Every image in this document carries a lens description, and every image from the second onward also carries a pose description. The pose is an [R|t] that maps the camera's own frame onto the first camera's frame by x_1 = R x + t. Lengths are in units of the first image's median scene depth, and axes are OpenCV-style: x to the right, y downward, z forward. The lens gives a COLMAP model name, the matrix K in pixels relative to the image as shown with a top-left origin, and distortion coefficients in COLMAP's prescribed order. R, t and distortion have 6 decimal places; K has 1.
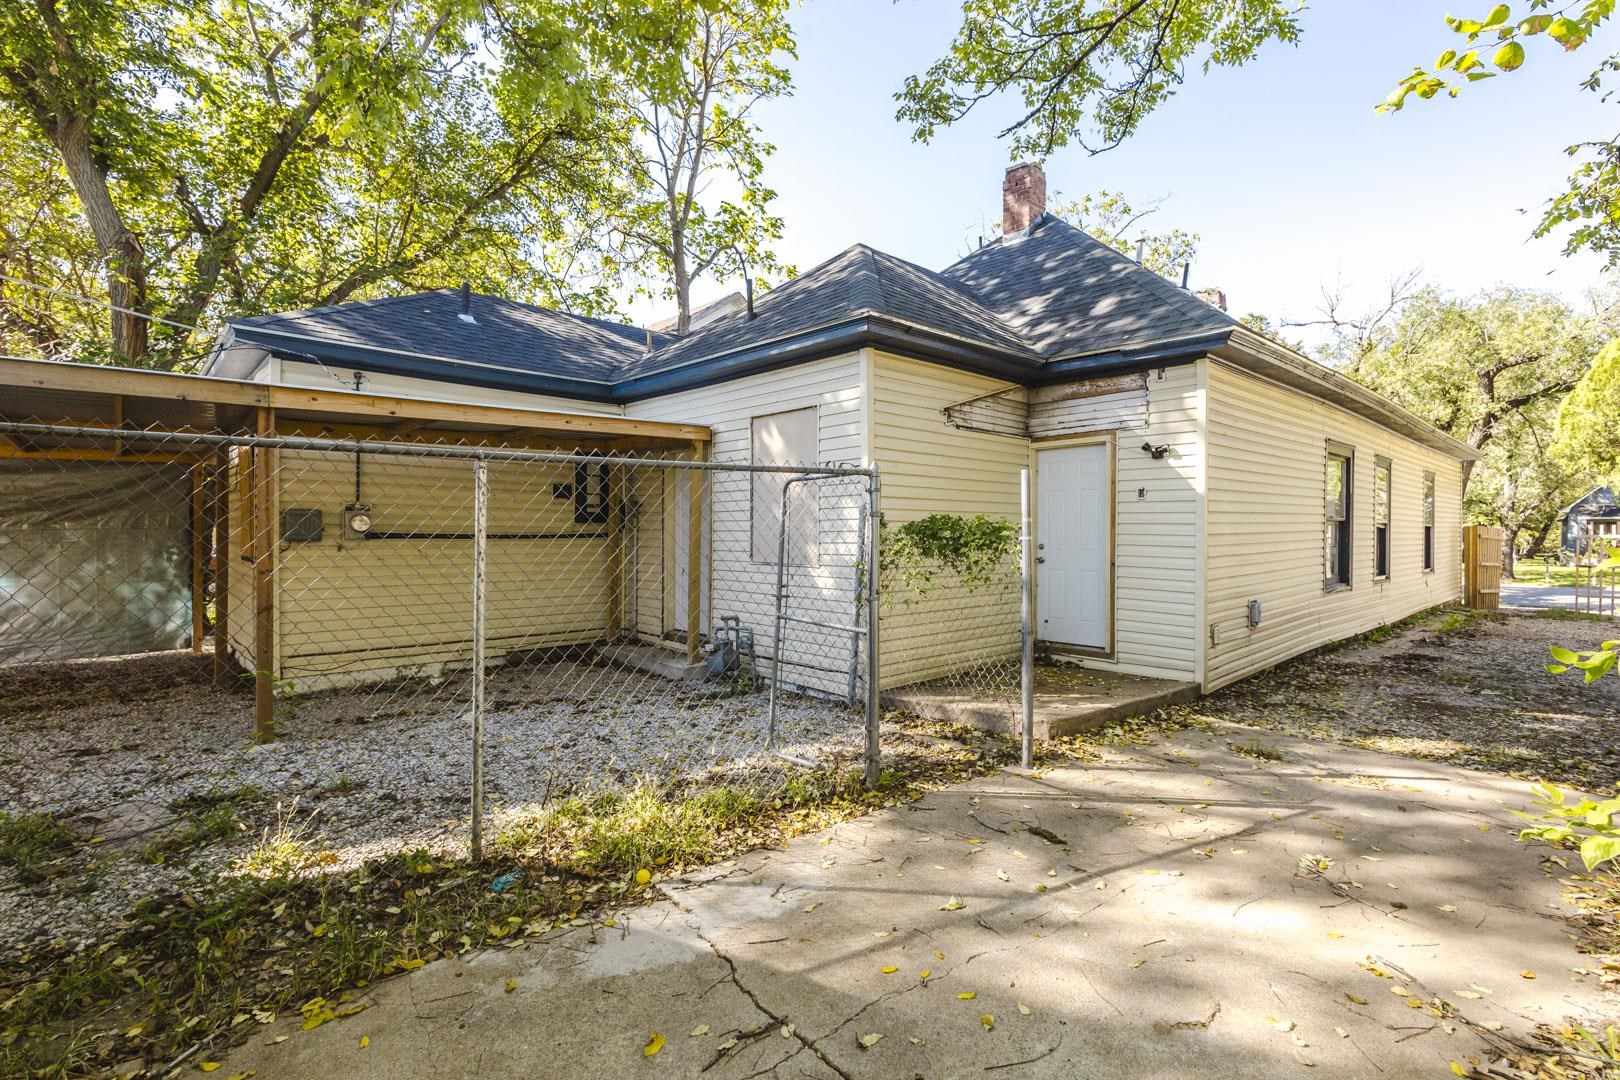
lens RADIAL K [[736.6, 0, 806.9], [0, 736.6, 536.4], [0, 0, 1]] dist [0.005275, -0.001590]
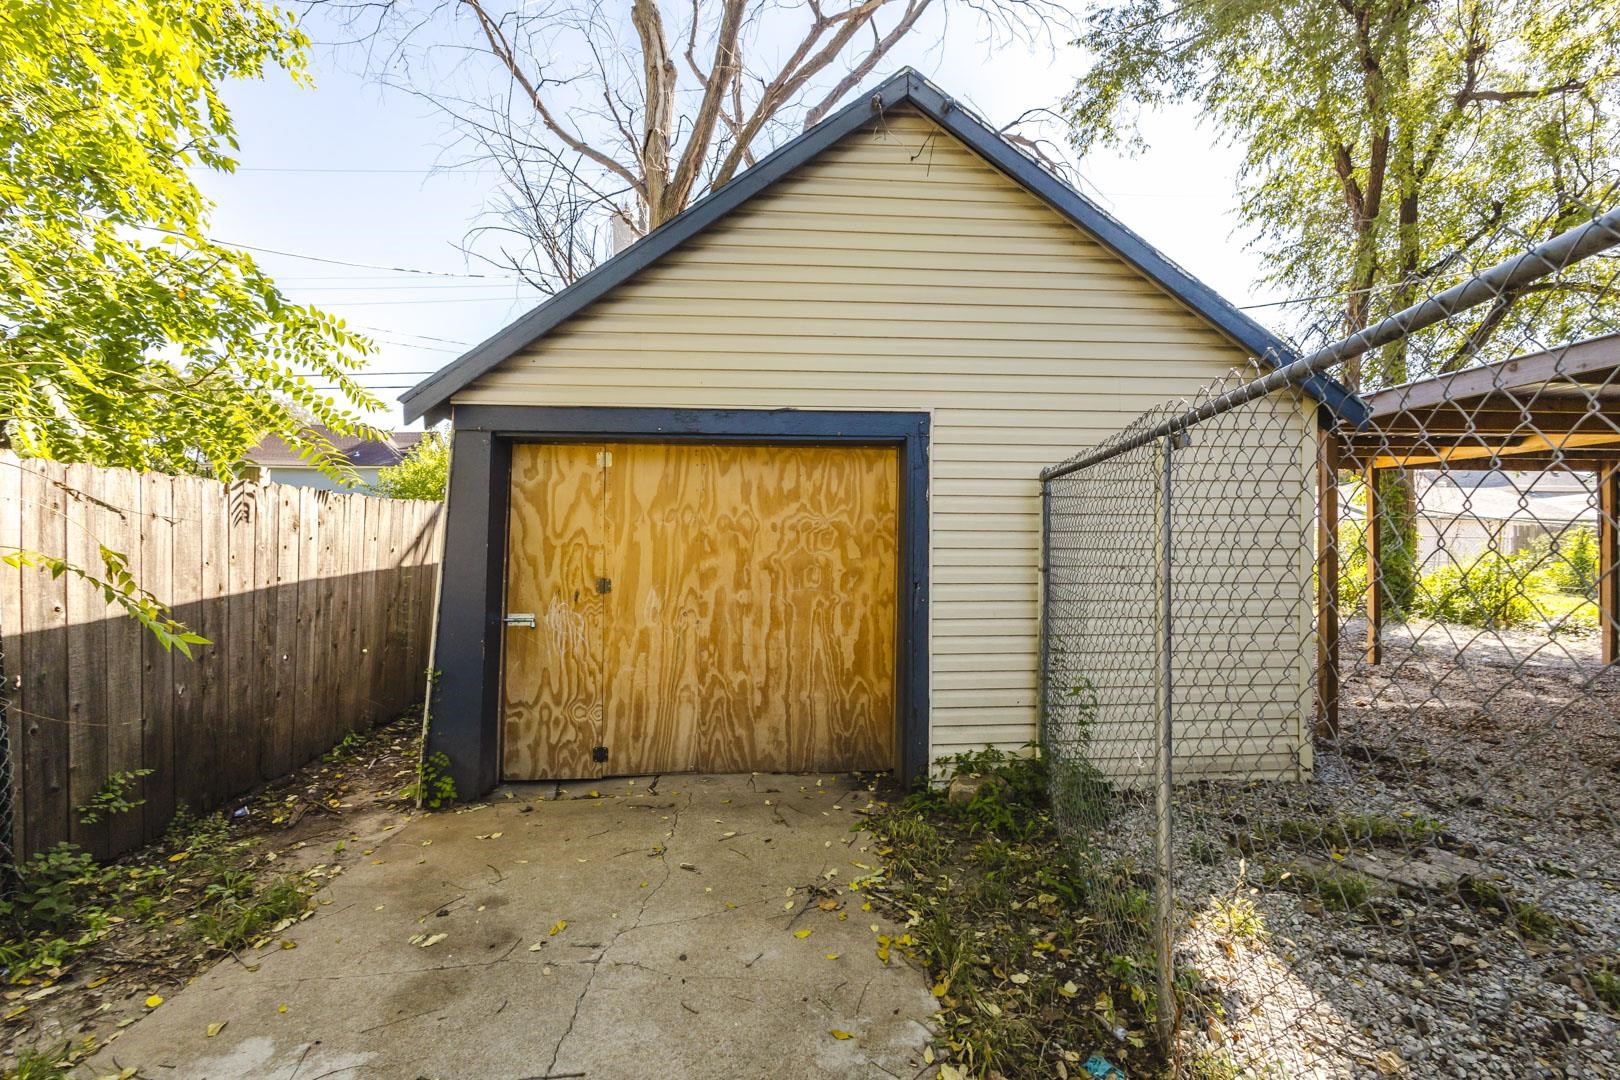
lens RADIAL K [[736.6, 0, 808.1], [0, 736.6, 536.8], [0, 0, 1]] dist [0.005275, -0.001590]
pose [[-0.611625, -0.000278, -0.791148, 0.161335], [-0.002833, 0.999994, 0.001838, -0.008653], [0.791143, 0.003365, -0.611622, 0.684732]]
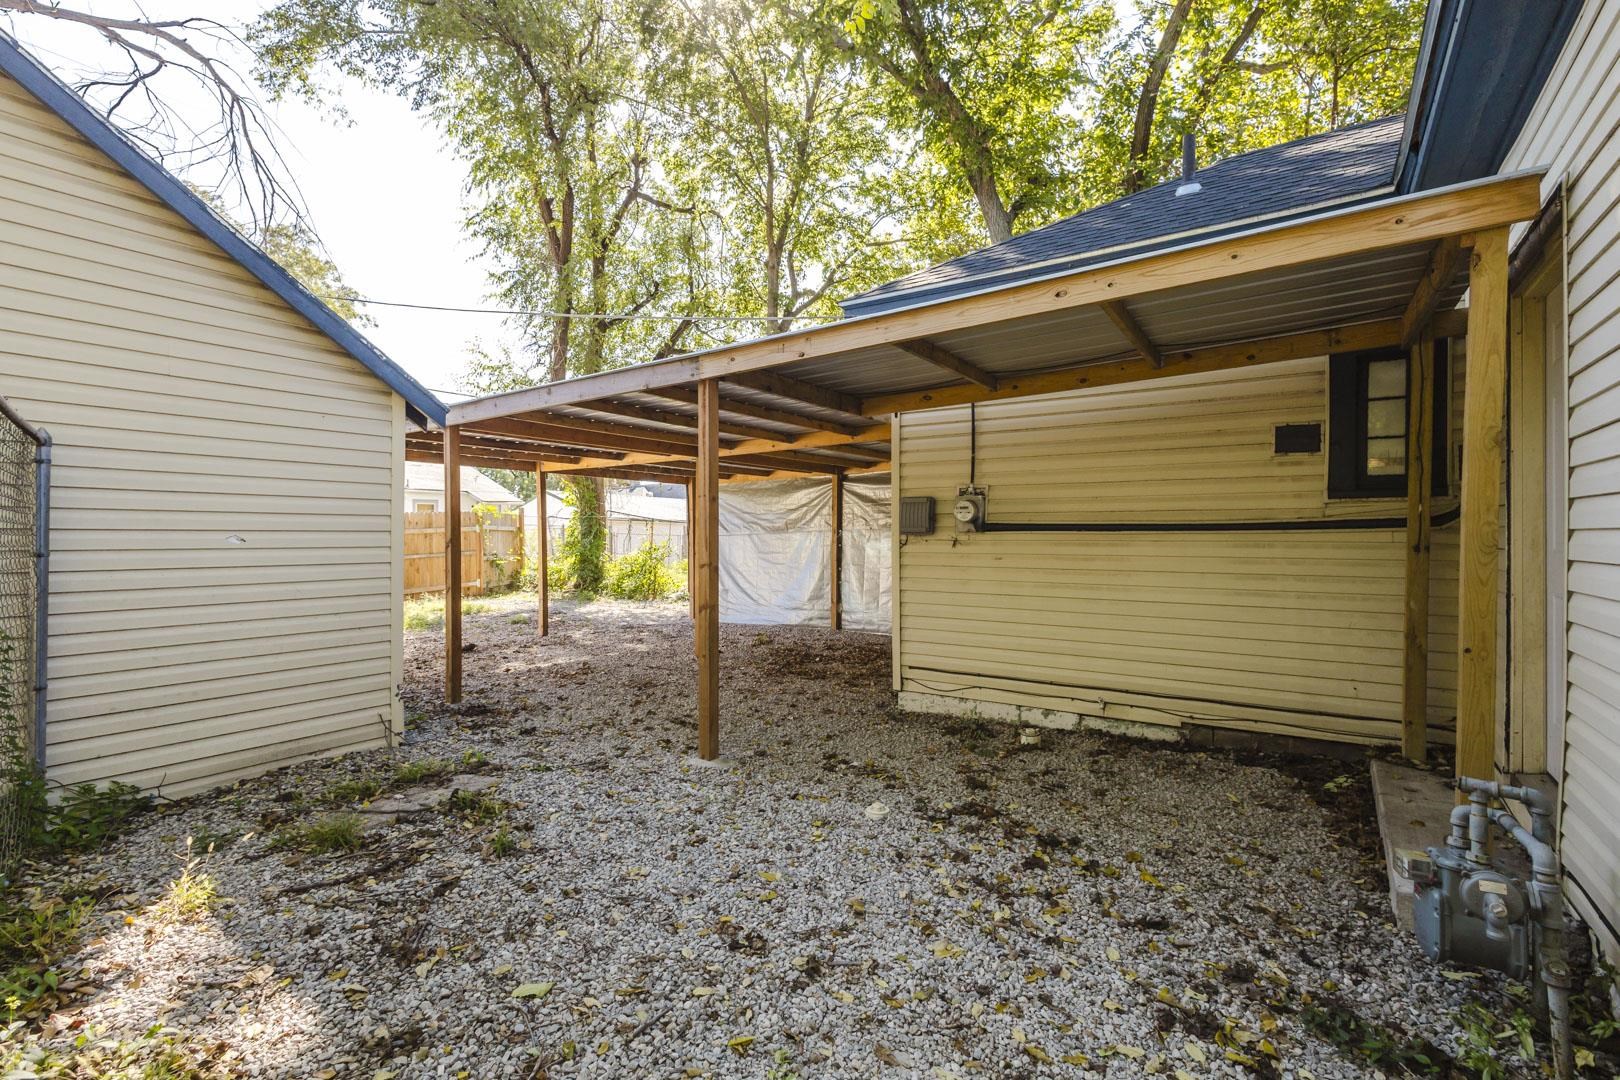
lens RADIAL K [[736.6, 0, 814.7], [0, 736.6, 542.7], [0, 0, 1]] dist [0.005275, -0.001590]
pose [[0.231353, 0.005786, -0.972853, 0.159284], [0.001750, 0.999978, 0.006363, 0.013566], [0.972868, -0.003175, 0.231337, 0.910059]]
